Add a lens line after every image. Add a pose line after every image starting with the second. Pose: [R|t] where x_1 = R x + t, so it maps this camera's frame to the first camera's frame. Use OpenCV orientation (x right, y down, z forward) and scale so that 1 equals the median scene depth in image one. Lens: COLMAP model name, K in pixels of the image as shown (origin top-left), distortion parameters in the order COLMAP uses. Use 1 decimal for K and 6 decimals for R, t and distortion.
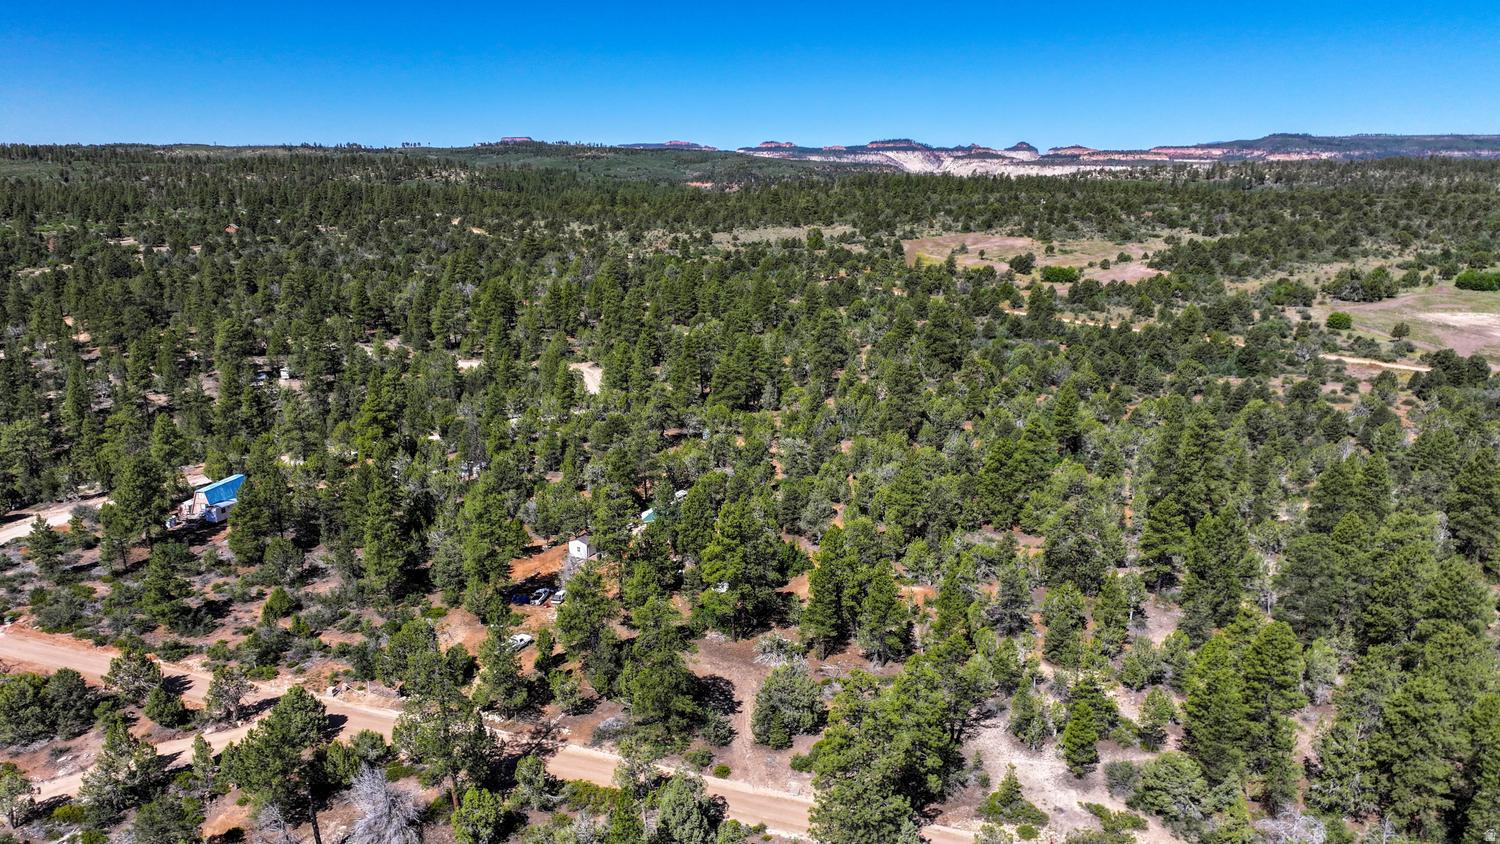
lens RADIAL K [[1052.9, 0, 751.4], [0, 1052.9, 415.4], [0, 0, 1]] dist [-0.000847, 0.010688]
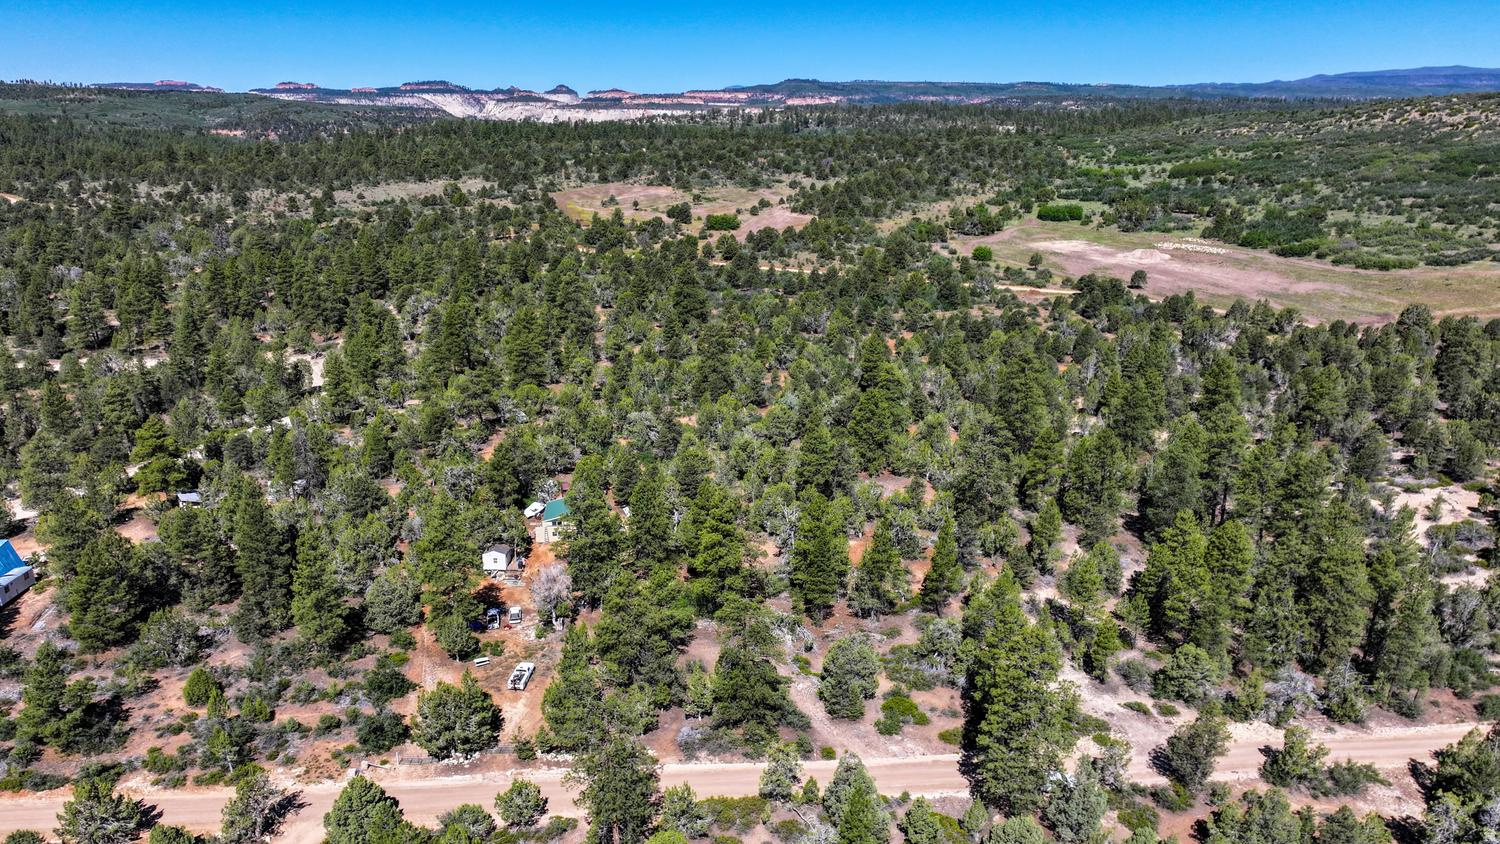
lens RADIAL K [[1052.9, 0, 750.4], [0, 1052.9, 429.0], [0, 0, 1]] dist [-0.000847, 0.010688]
pose [[0.913423, -0.120295, 0.388829, -0.084296], [0.095783, 0.992027, 0.081901, -0.010933], [-0.395581, -0.037567, 0.917663, 0.022246]]
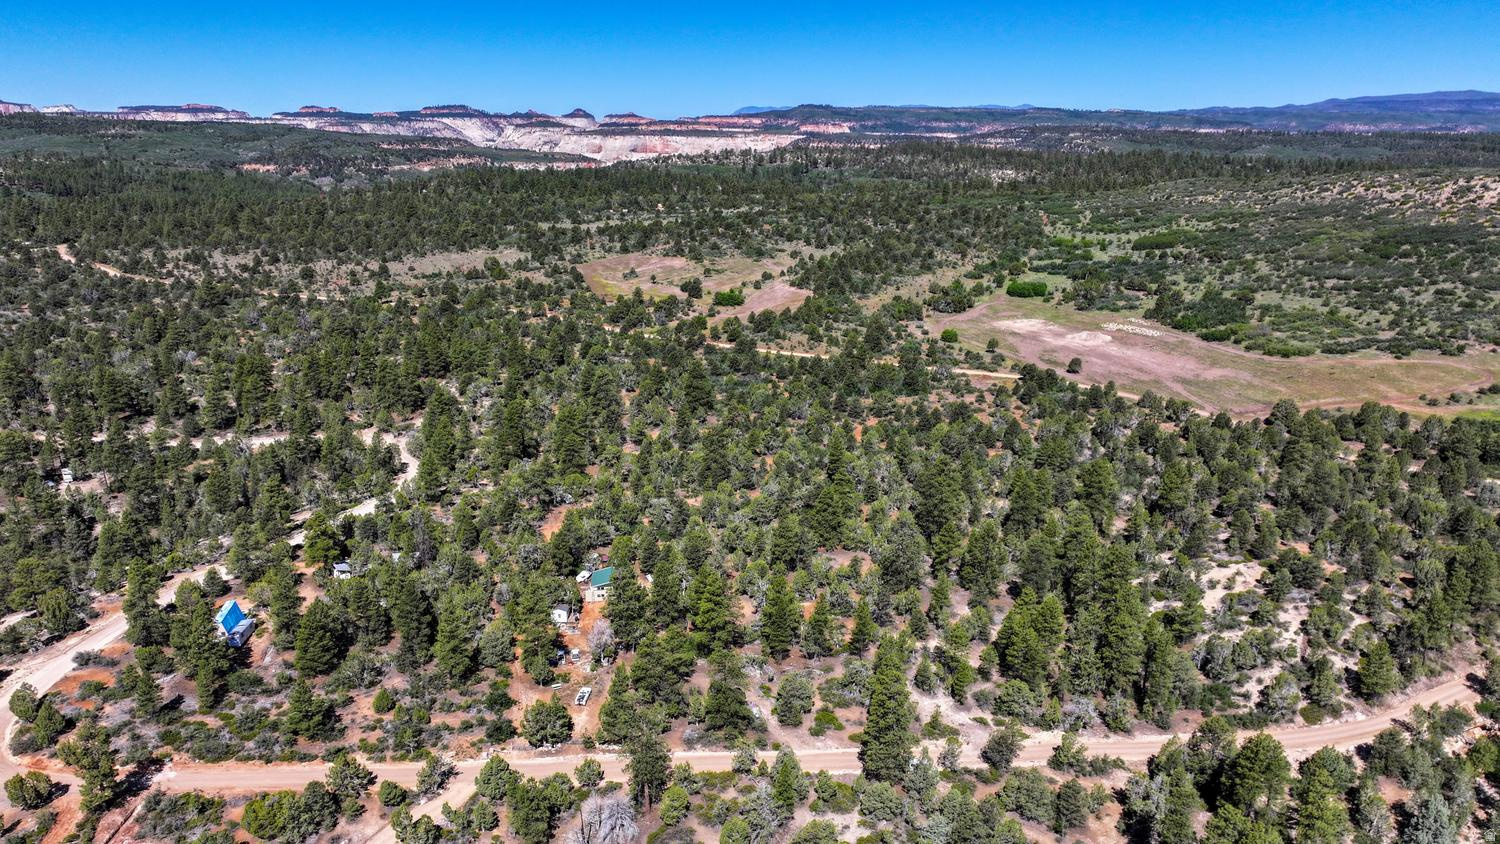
lens RADIAL K [[1052.9, 0, 752.8], [0, 1052.9, 429.2], [0, 0, 1]] dist [-0.000847, 0.010688]
pose [[0.917990, -0.107162, 0.381852, -0.117129], [0.089295, 0.993930, 0.064262, -0.047158], [-0.386421, -0.024895, 0.921987, -0.086014]]
